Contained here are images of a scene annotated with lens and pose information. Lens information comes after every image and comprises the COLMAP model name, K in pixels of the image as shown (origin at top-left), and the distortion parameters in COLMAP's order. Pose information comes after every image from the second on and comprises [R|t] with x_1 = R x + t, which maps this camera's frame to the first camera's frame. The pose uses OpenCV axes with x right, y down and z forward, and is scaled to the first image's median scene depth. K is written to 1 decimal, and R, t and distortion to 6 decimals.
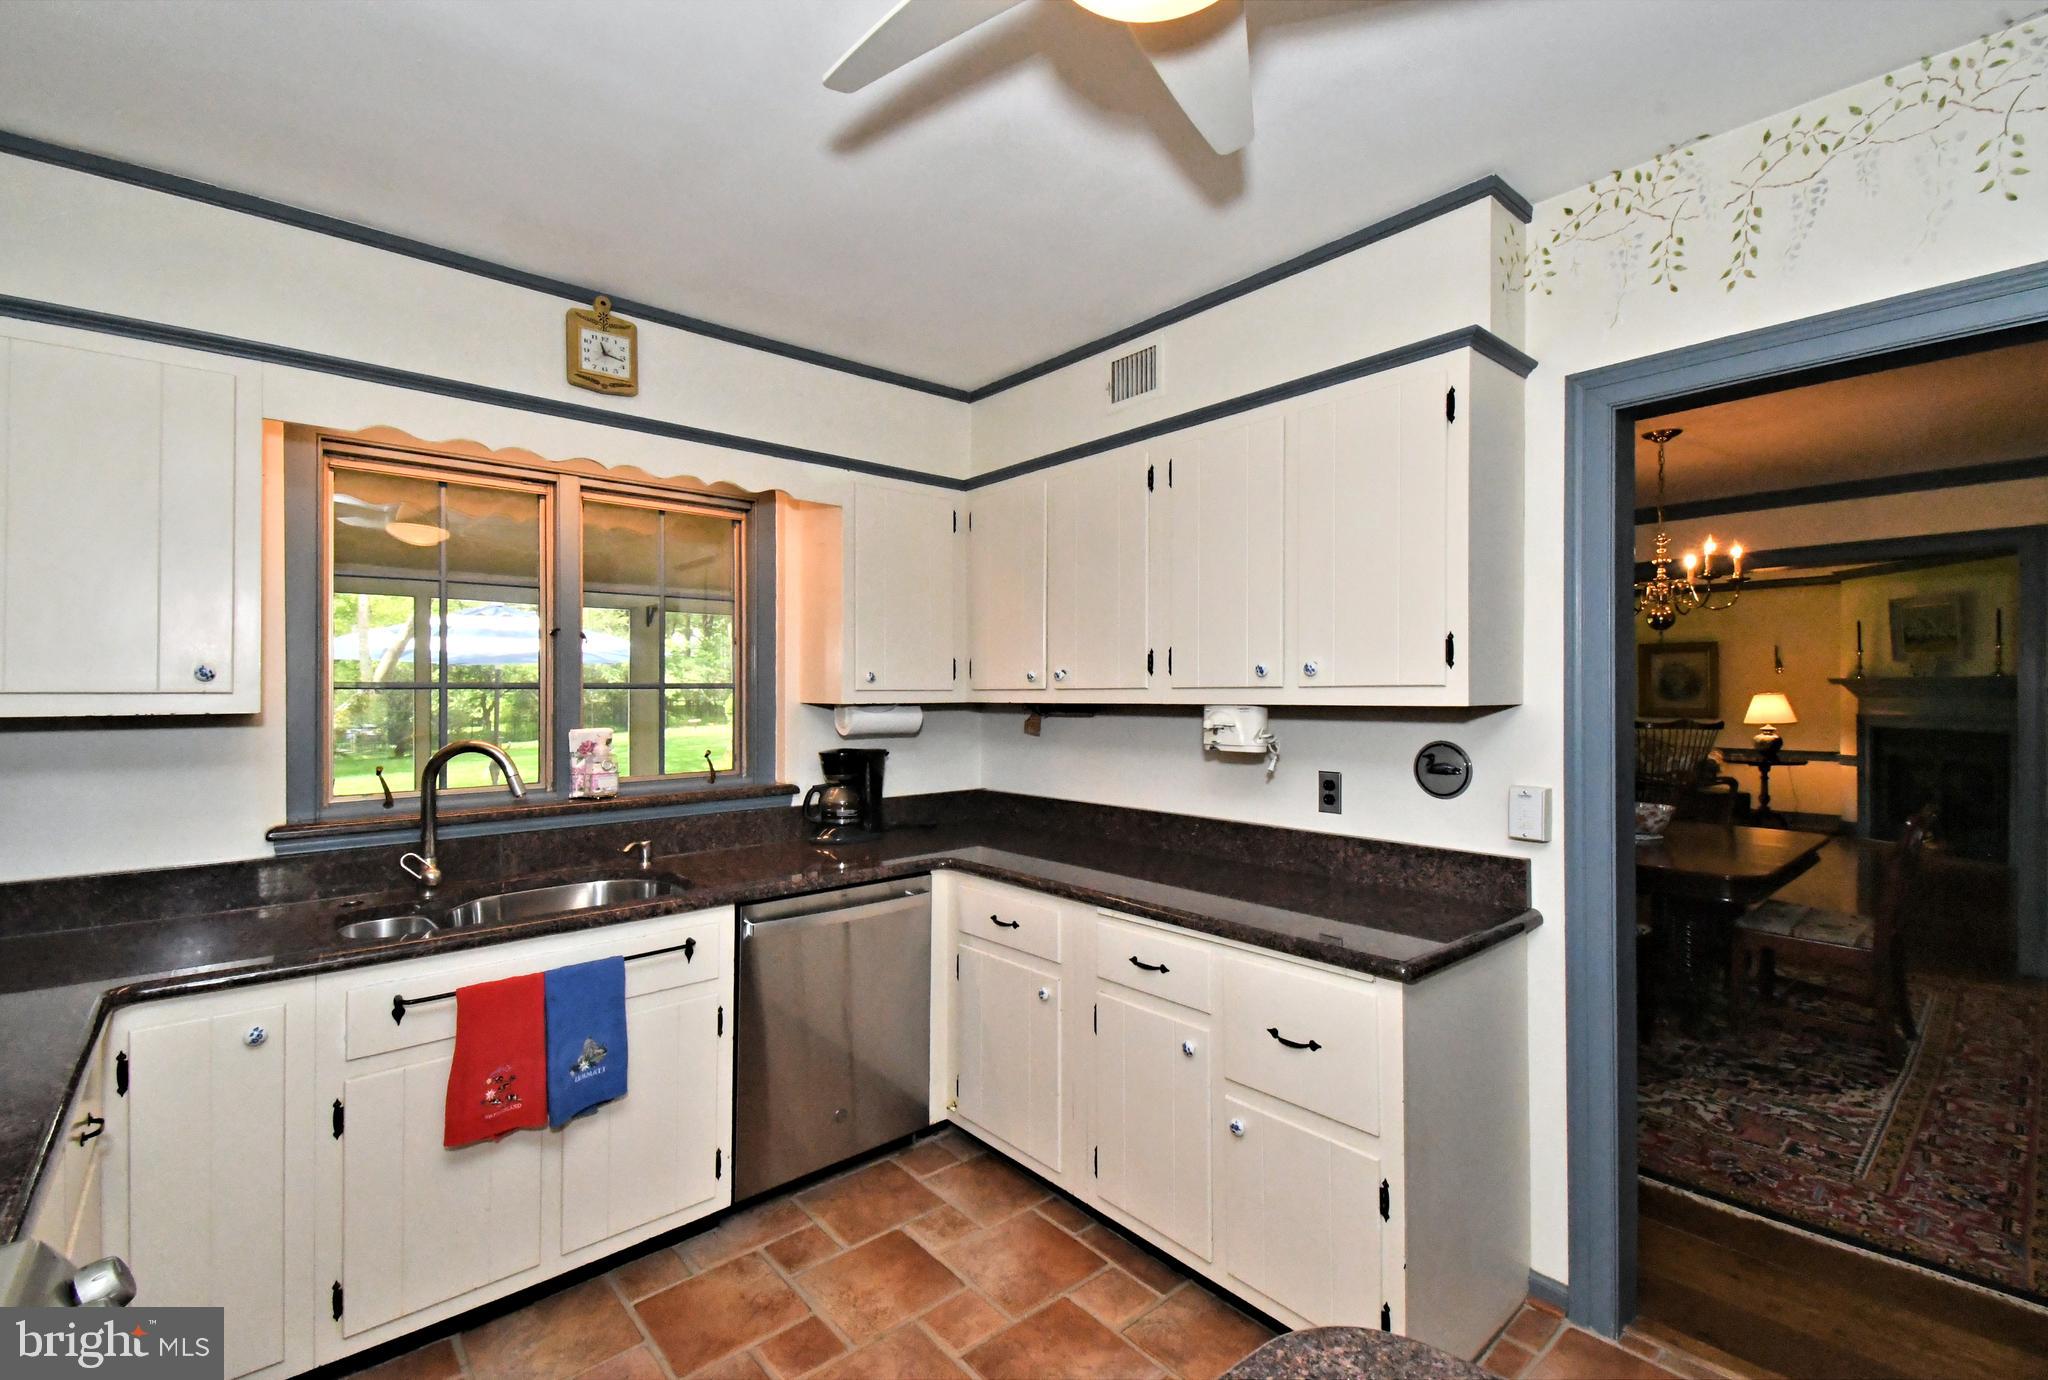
lens RADIAL K [[908.2, 0, 1018.8], [0, 908.2, 693.8], [0, 0, 1]] dist [-0.002262, -0.000902]
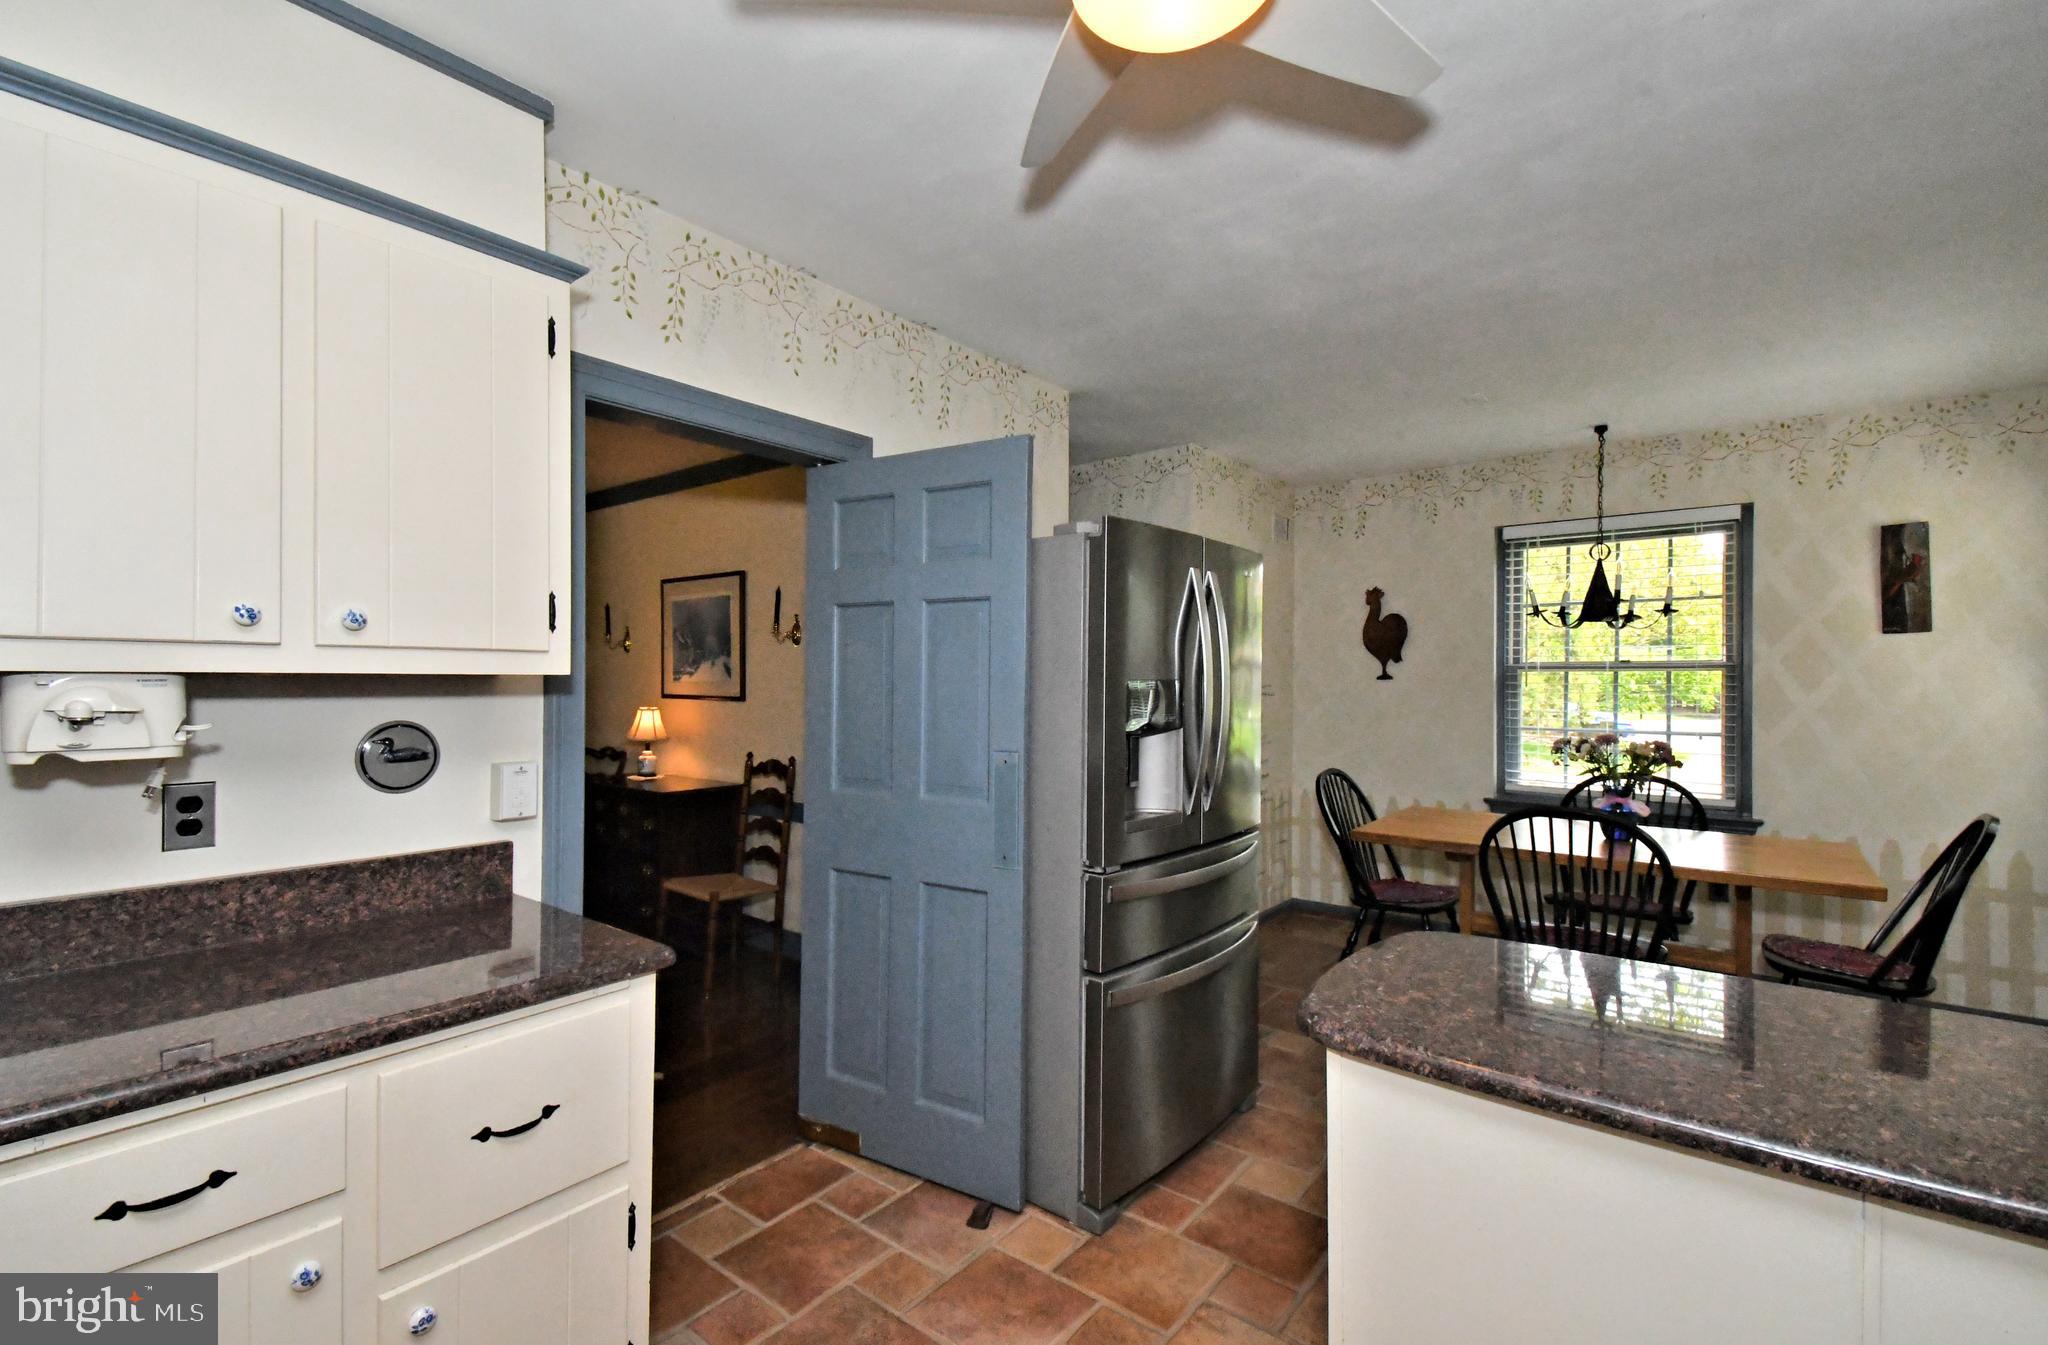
lens RADIAL K [[892.4, 0, 1018.7], [0, 892.4, 677.4], [0, 0, 1]] dist [0.017832, 0.000009]
pose [[-0.182843, 0.005900, 0.983124, -0.453910], [-0.003573, 0.999971, -0.006665, 0.018820], [-0.983136, -0.004731, -0.182817, 0.668970]]
